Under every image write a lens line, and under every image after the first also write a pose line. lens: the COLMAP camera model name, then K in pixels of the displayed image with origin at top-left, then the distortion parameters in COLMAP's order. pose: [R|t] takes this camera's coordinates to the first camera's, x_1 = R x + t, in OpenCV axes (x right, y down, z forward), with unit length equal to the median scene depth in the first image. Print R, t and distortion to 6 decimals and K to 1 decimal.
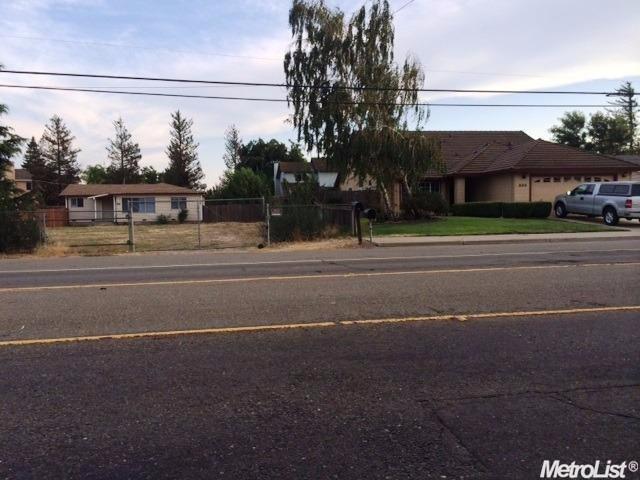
lens RADIAL K [[569.8, 0, 322.7], [0, 569.8, 242.3], [0, 0, 1]] dist [0.111207, -0.190327]
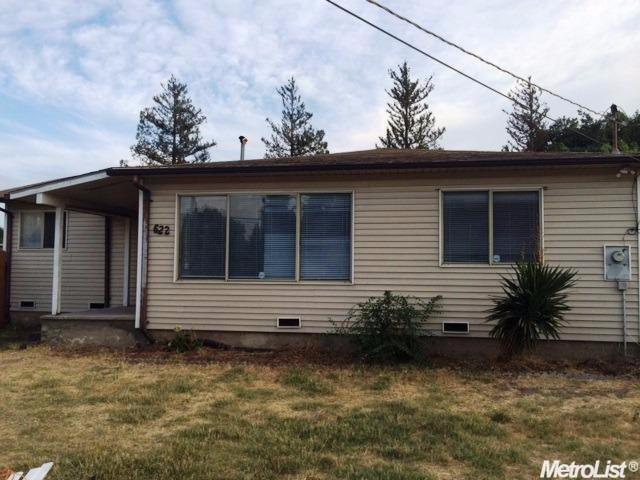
lens RADIAL K [[569.8, 0, 322.7], [0, 569.8, 242.3], [0, 0, 1]] dist [0.111207, -0.190327]
pose [[0.944470, 0.007338, -0.328517, -0.165096], [-0.039824, 0.994937, -0.092269, -0.032225], [0.326176, 0.100228, 0.939980, 0.566937]]
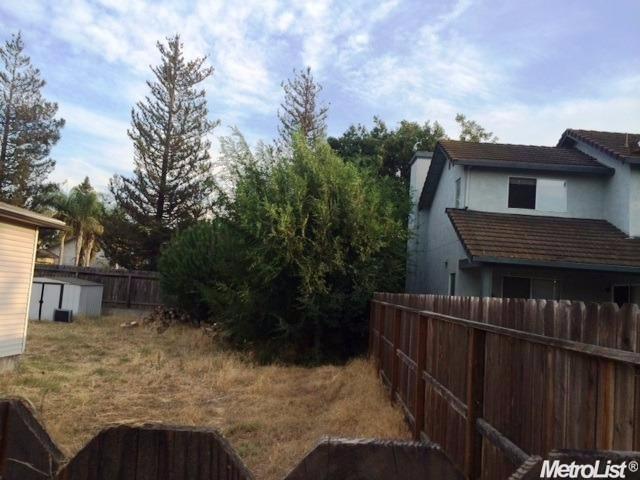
lens RADIAL K [[569.8, 0, 322.7], [0, 569.8, 242.3], [0, 0, 1]] dist [0.111207, -0.190327]
pose [[0.979355, 0.073110, -0.188465, -0.072187], [-0.101826, 0.983807, -0.147494, -0.044396], [0.174630, 0.163640, 0.970941, 0.695542]]
